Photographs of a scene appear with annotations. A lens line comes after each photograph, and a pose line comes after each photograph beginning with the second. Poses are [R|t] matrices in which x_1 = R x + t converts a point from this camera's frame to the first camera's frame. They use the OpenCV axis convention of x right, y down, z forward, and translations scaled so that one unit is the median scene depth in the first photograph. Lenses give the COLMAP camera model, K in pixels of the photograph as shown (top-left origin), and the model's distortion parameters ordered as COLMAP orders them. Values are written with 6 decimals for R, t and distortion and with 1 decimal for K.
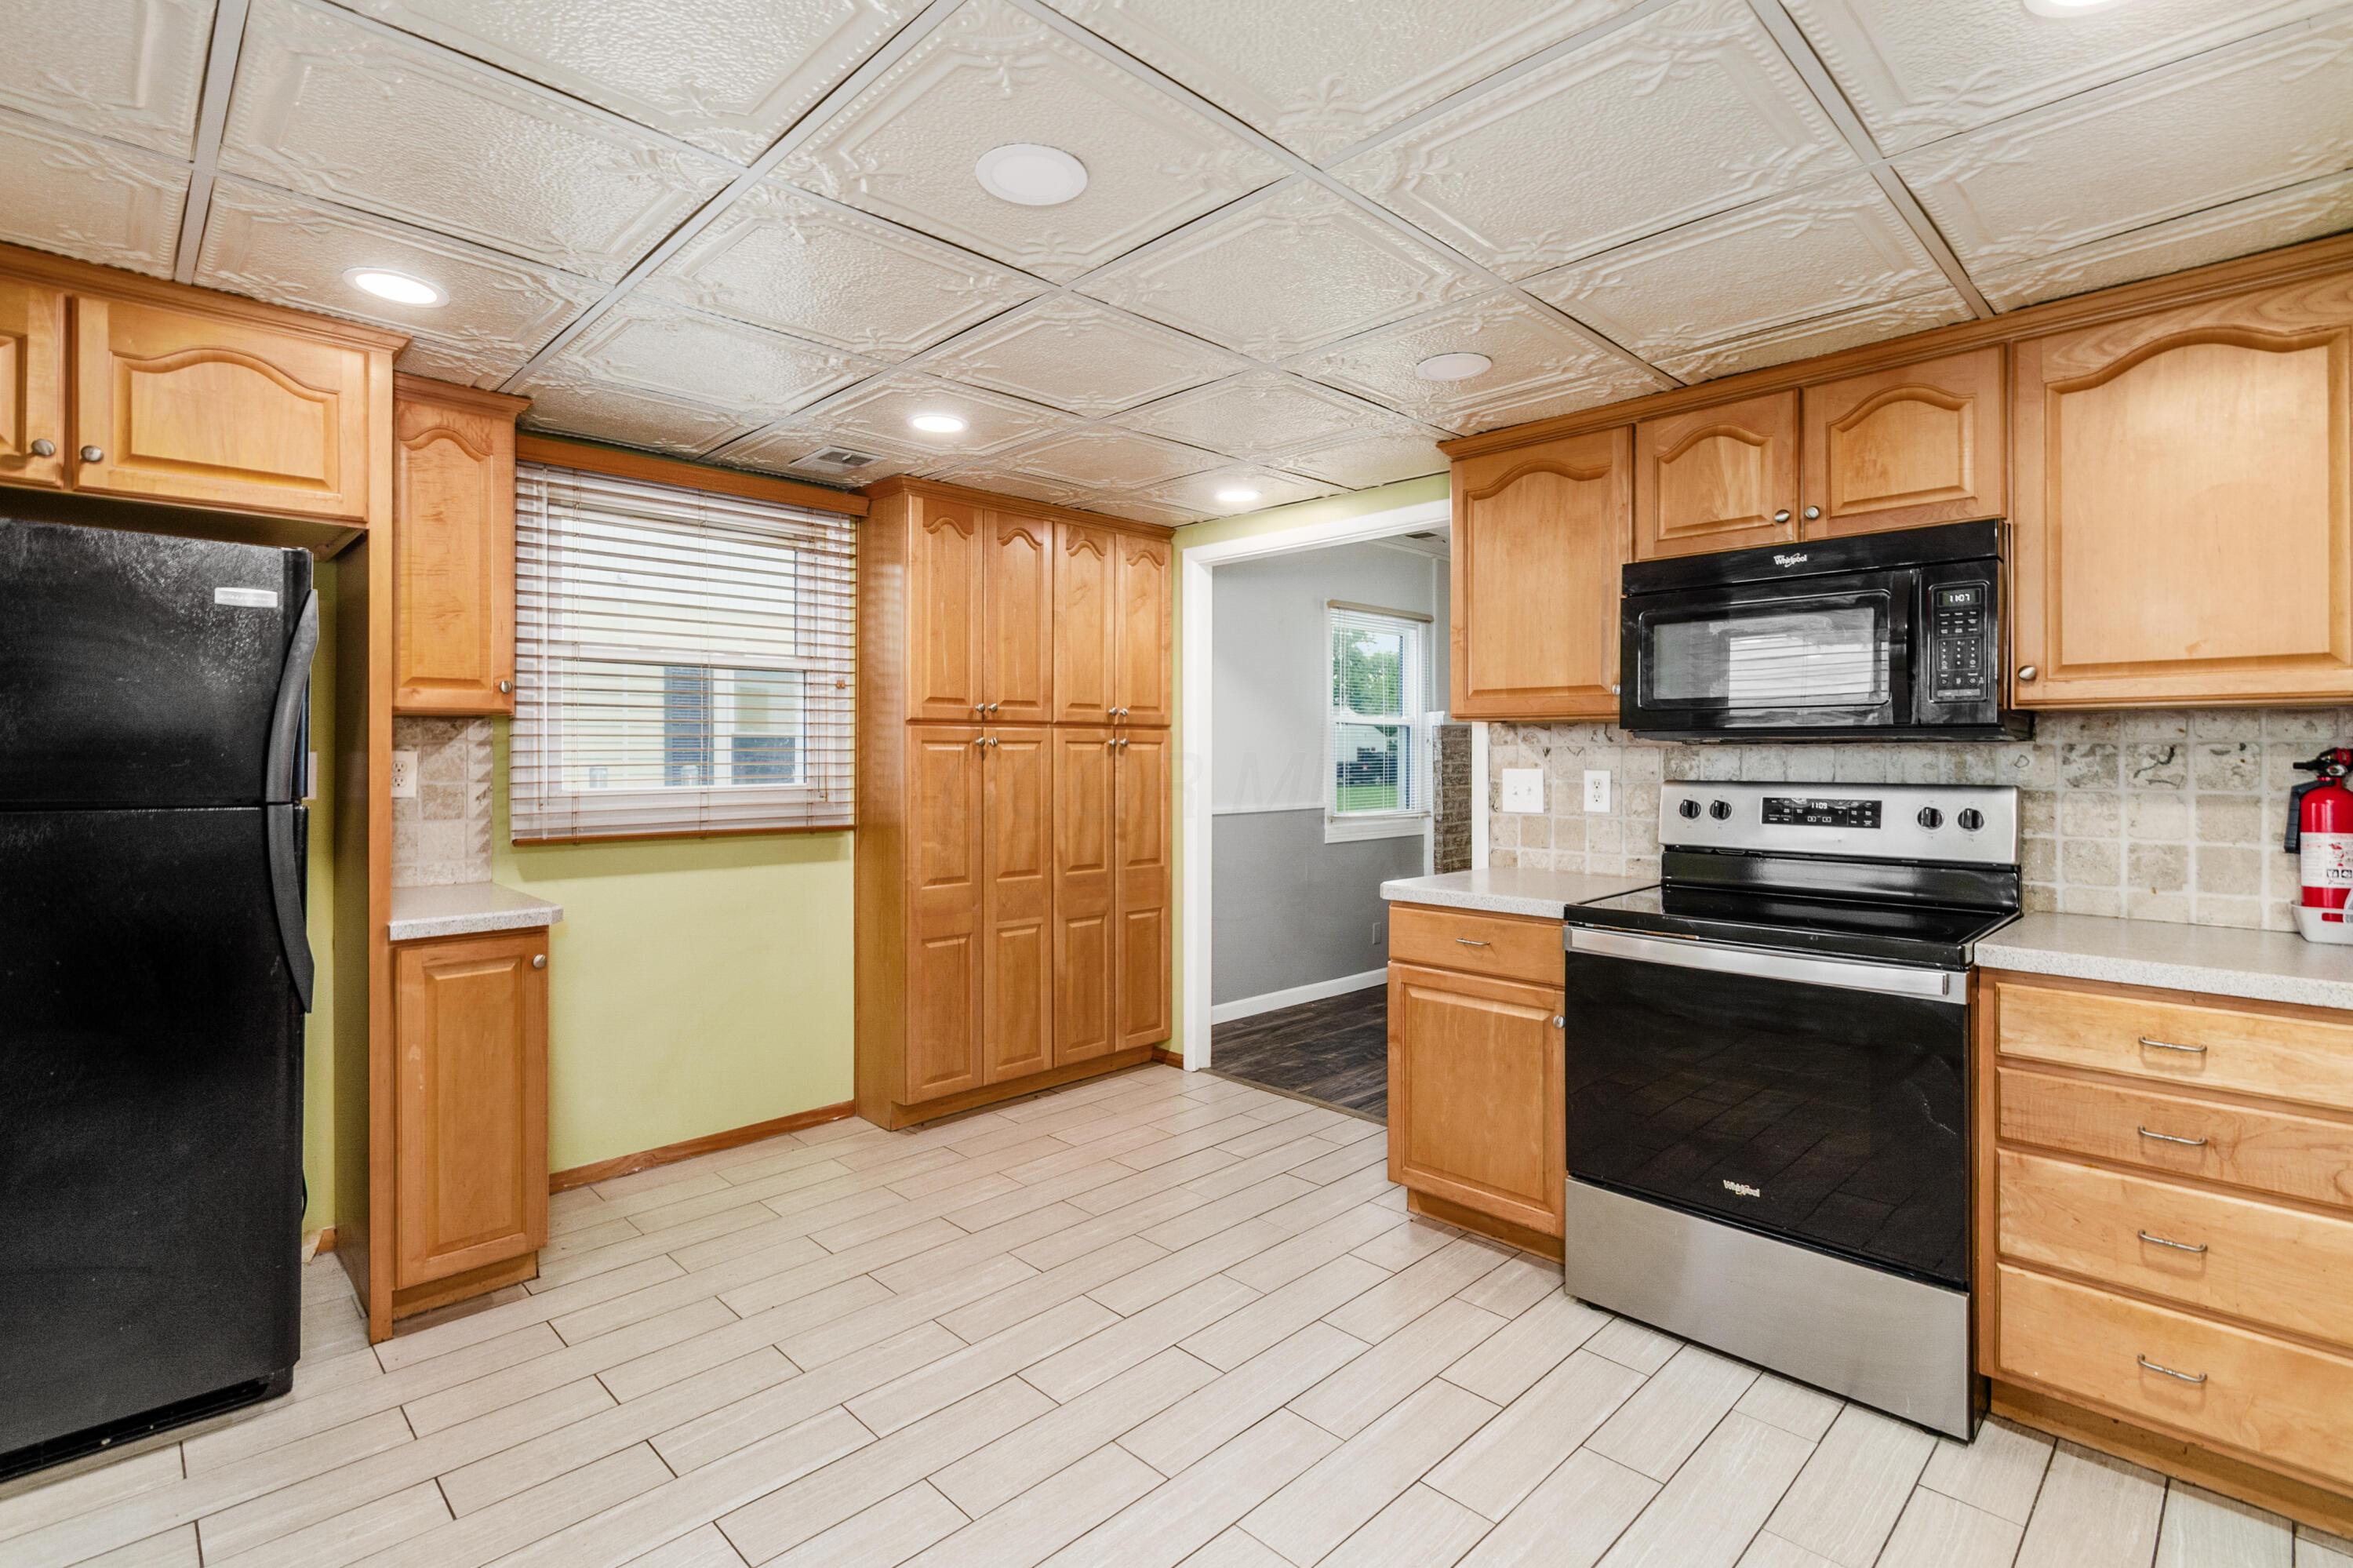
lens RADIAL K [[1049.6, 0, 1172.2], [0, 1049.6, 768.9], [0, 0, 1]] dist [0.009262, -0.006946]
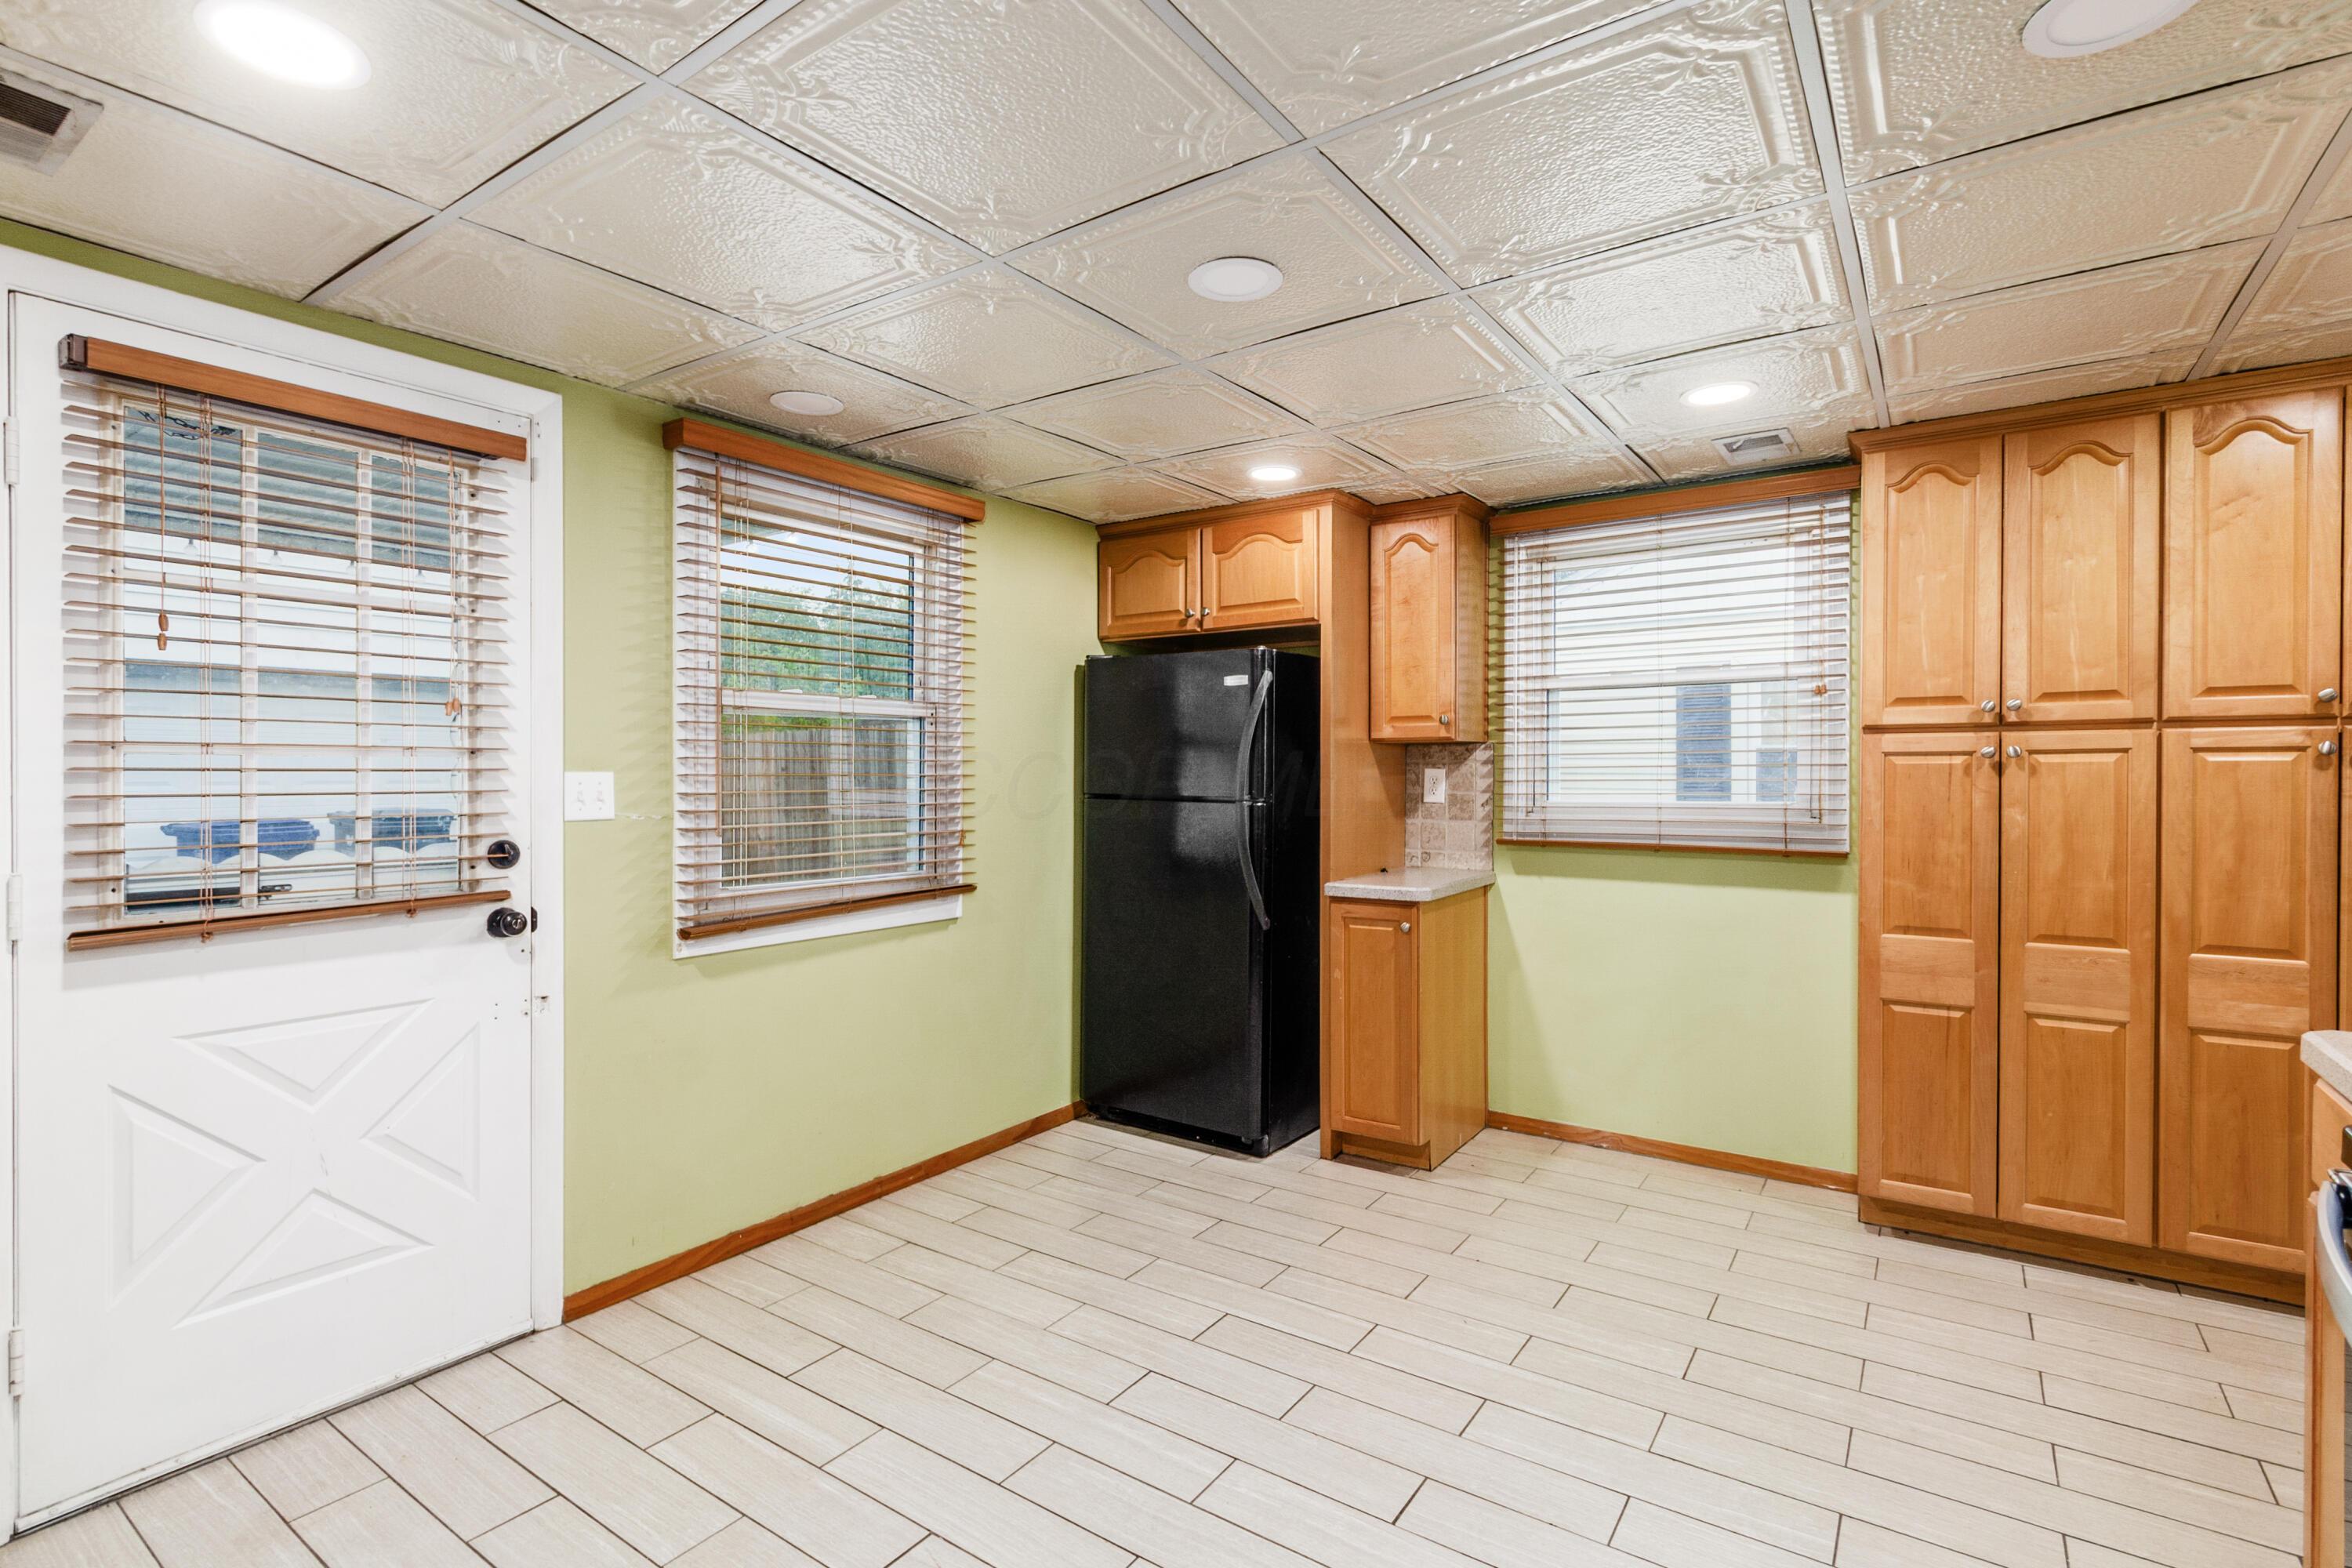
lens RADIAL K [[1092.3, 0, 1214.9], [0, 1092.3, 795.1], [0, 0, 1]] dist [-0.001577, -0.000300]
pose [[0.224193, 0.020069, -0.974338, 0.501515], [-0.010406, 0.999780, 0.018198, -0.004658], [0.974489, 0.006059, 0.224353, 0.333842]]
